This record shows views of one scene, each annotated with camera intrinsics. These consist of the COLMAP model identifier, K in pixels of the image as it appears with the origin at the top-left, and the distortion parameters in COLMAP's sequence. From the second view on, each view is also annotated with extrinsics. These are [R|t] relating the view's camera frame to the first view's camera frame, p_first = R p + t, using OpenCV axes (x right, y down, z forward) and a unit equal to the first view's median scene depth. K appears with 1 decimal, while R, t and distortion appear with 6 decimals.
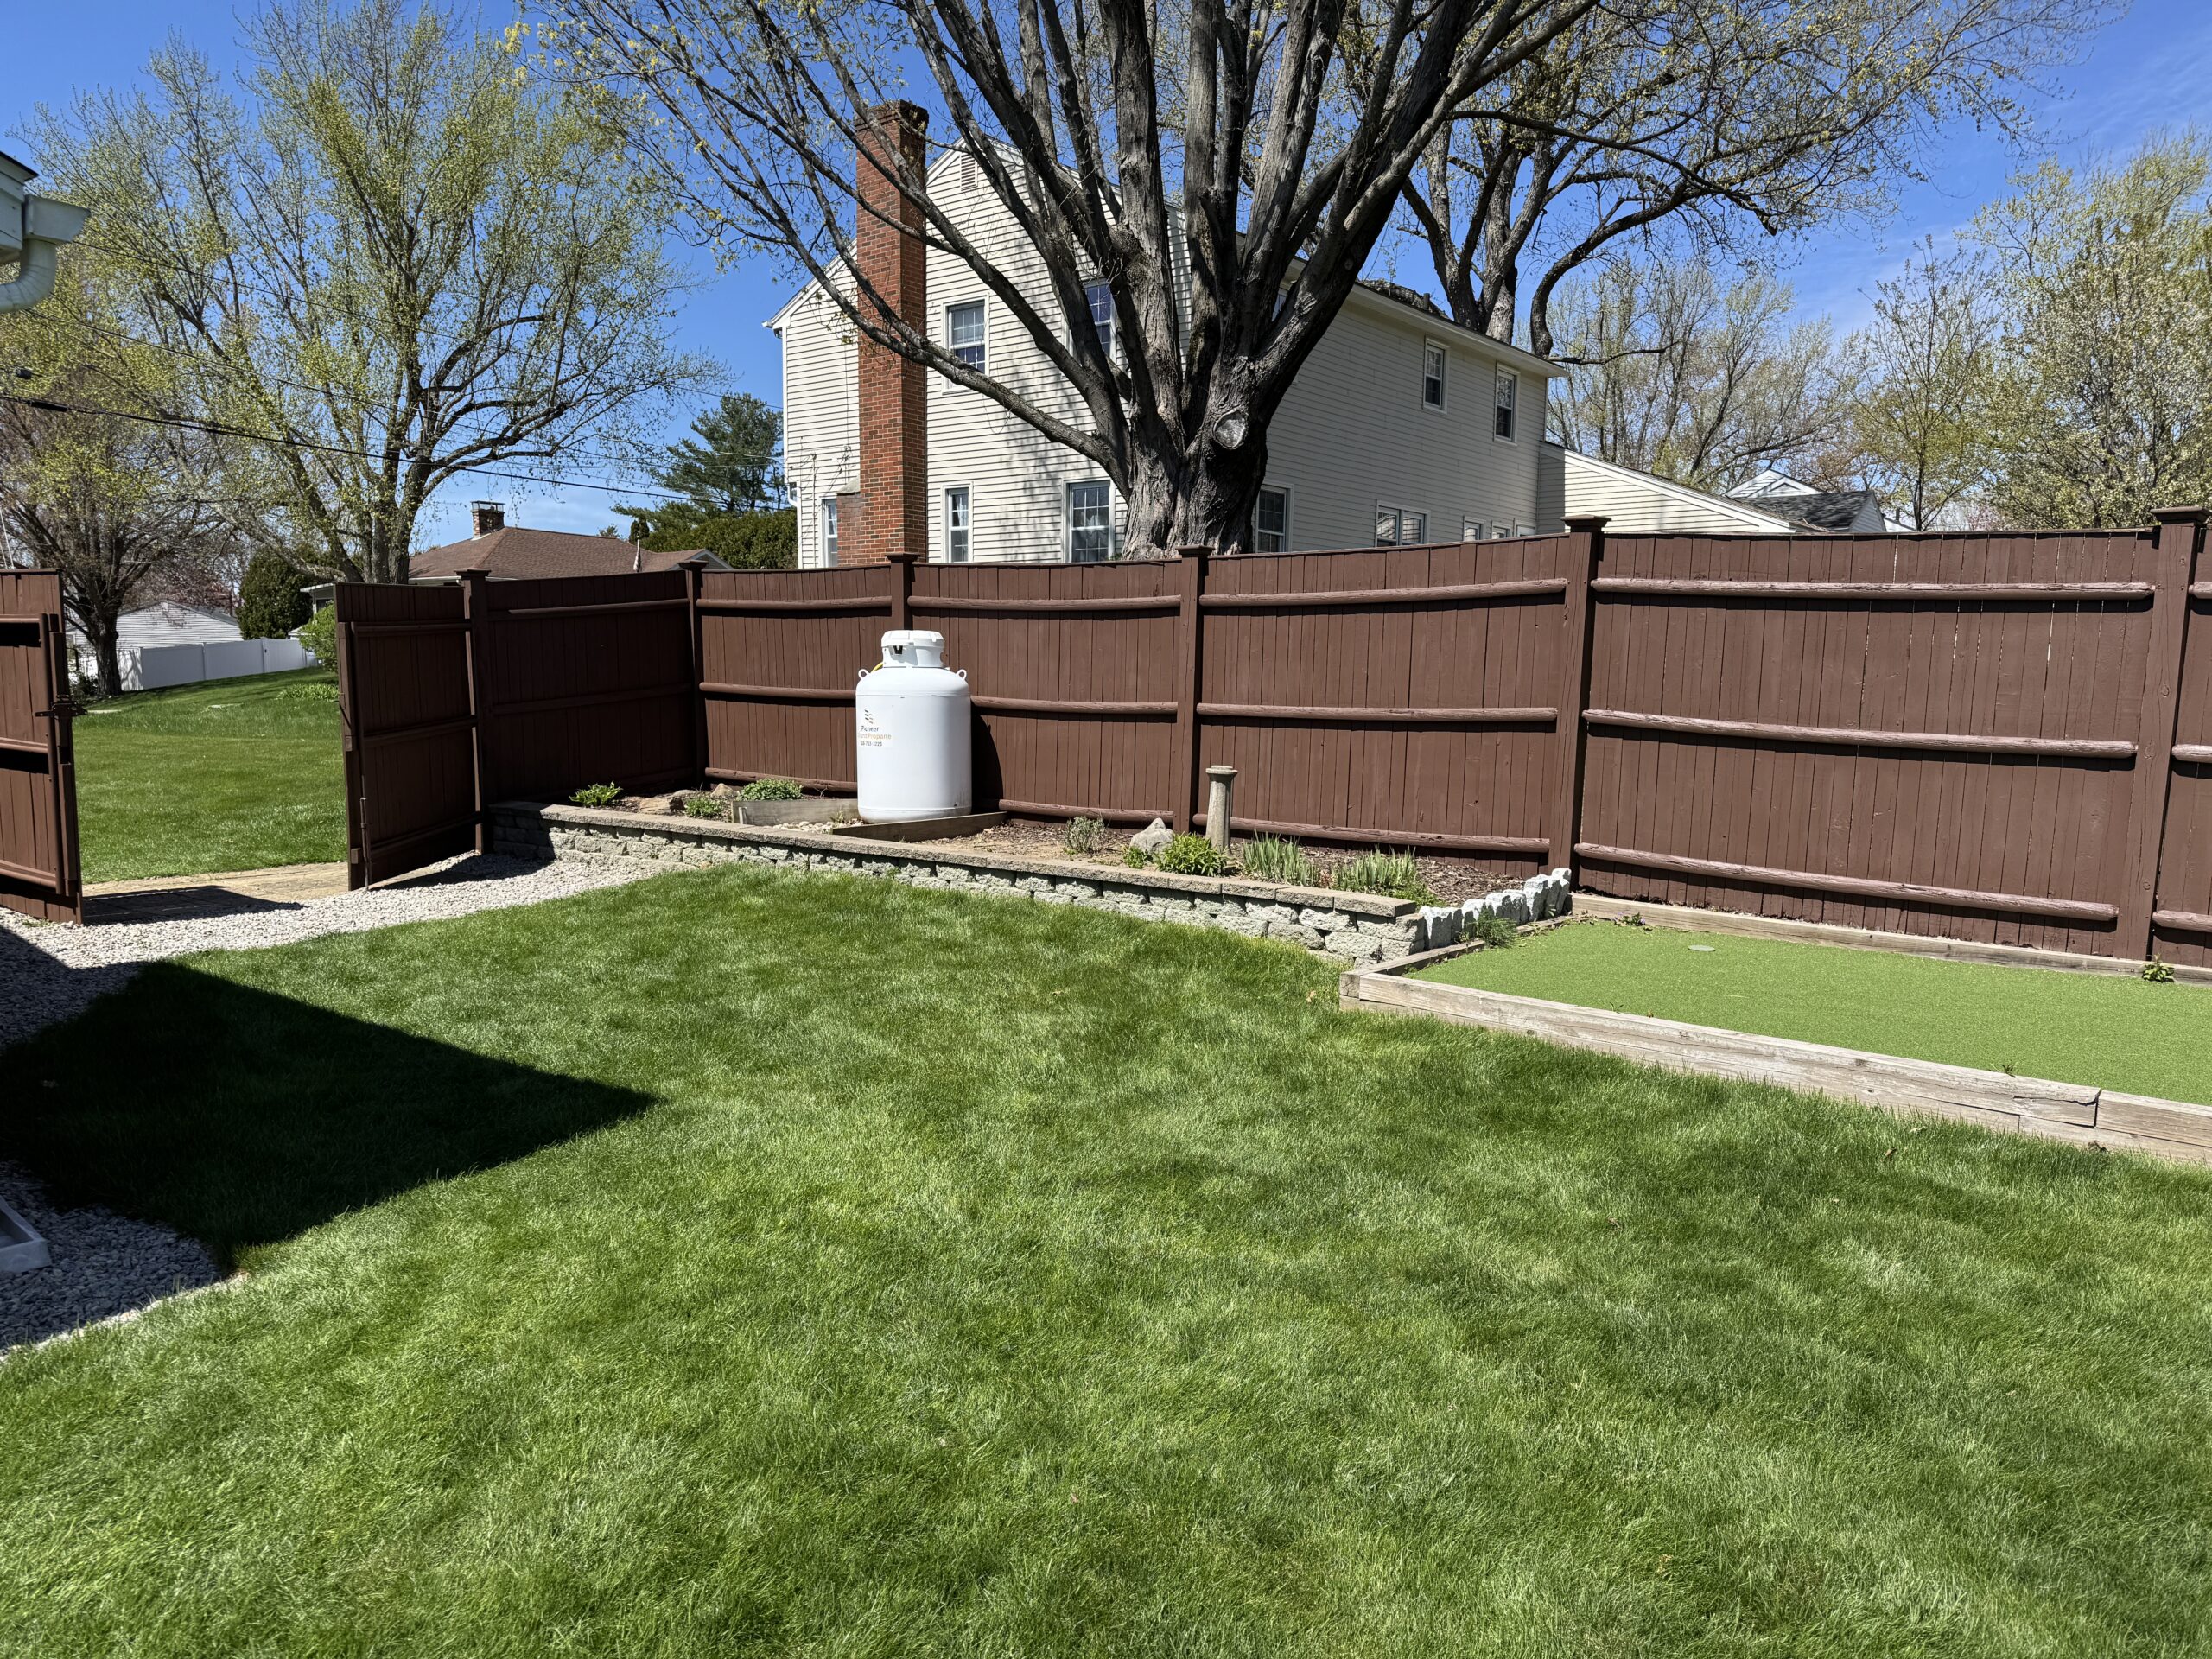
lens RADIAL K [[1542.5, 0, 1102.8], [0, 1542.5, 836.5], [0, 0, 1]] dist [0.004313, -0.027492]
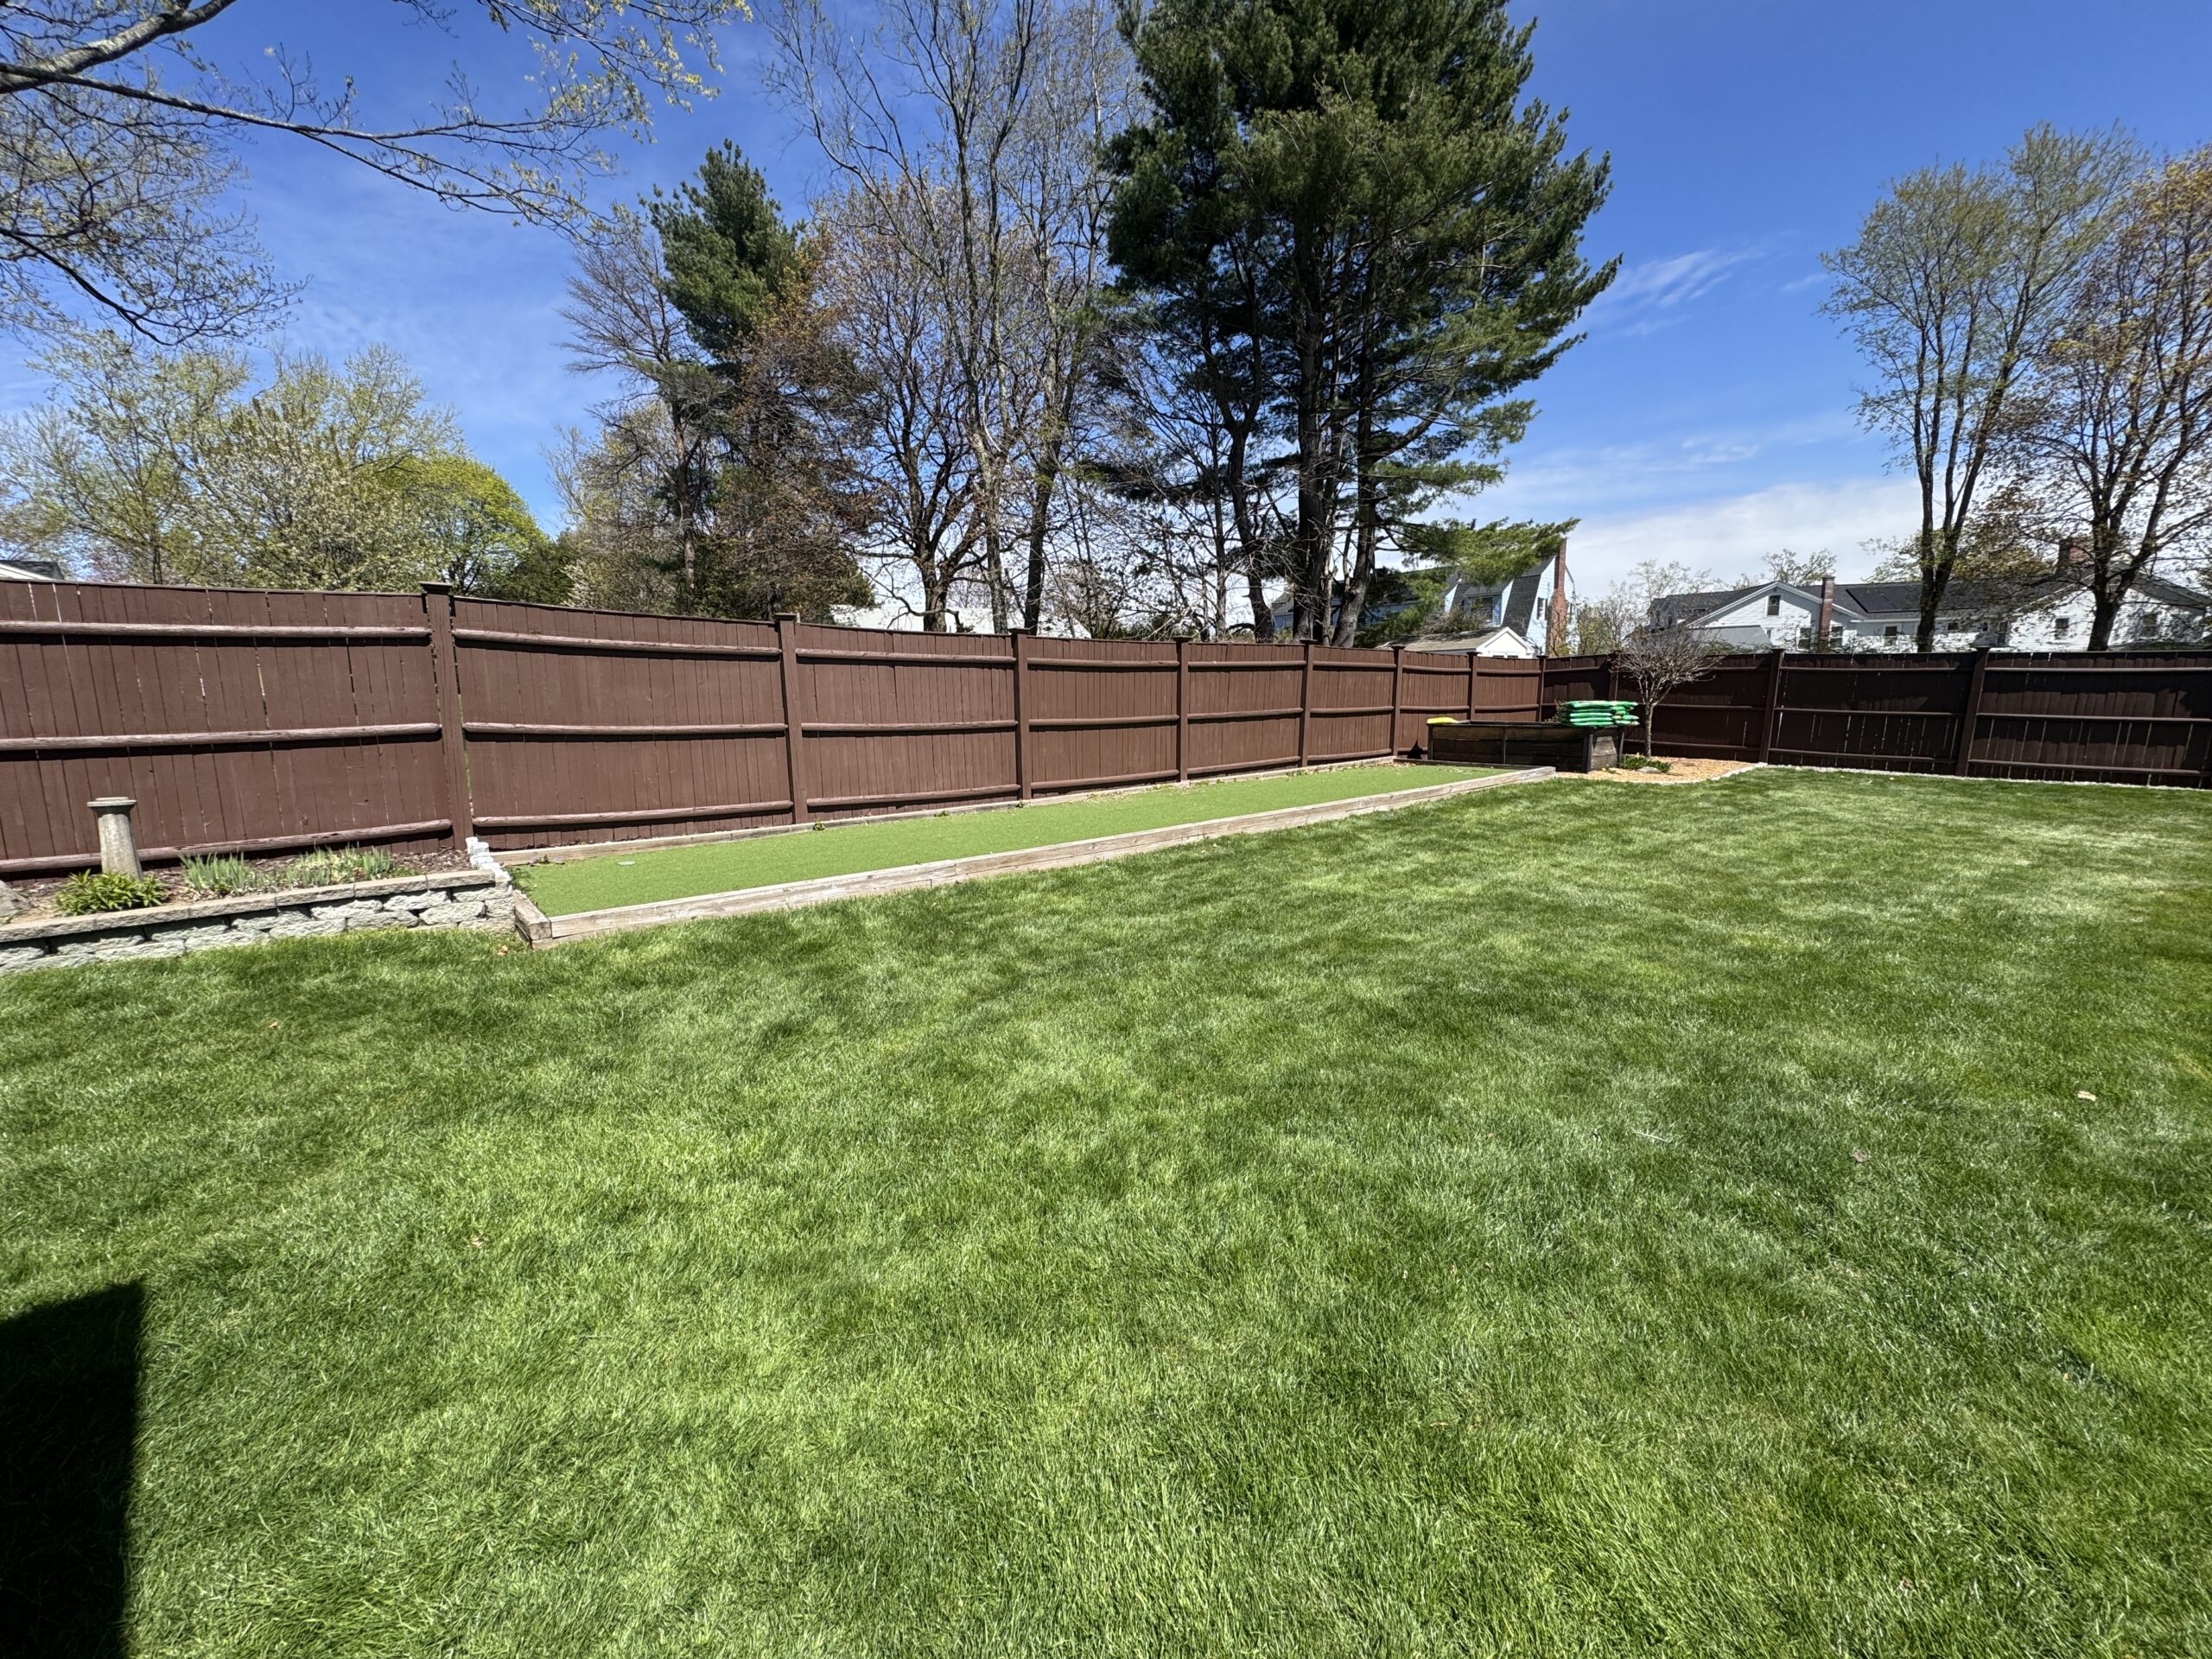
lens RADIAL K [[883.1, 0, 1103.7], [0, 883.1, 829.6], [0, 0, 1]] dist [-0.002268, -0.000292]
pose [[0.166602, -0.164549, 0.972197, -0.446409], [0.118703, 0.982153, 0.145893, -0.040230], [-0.978853, 0.091097, 0.183161, 0.334670]]
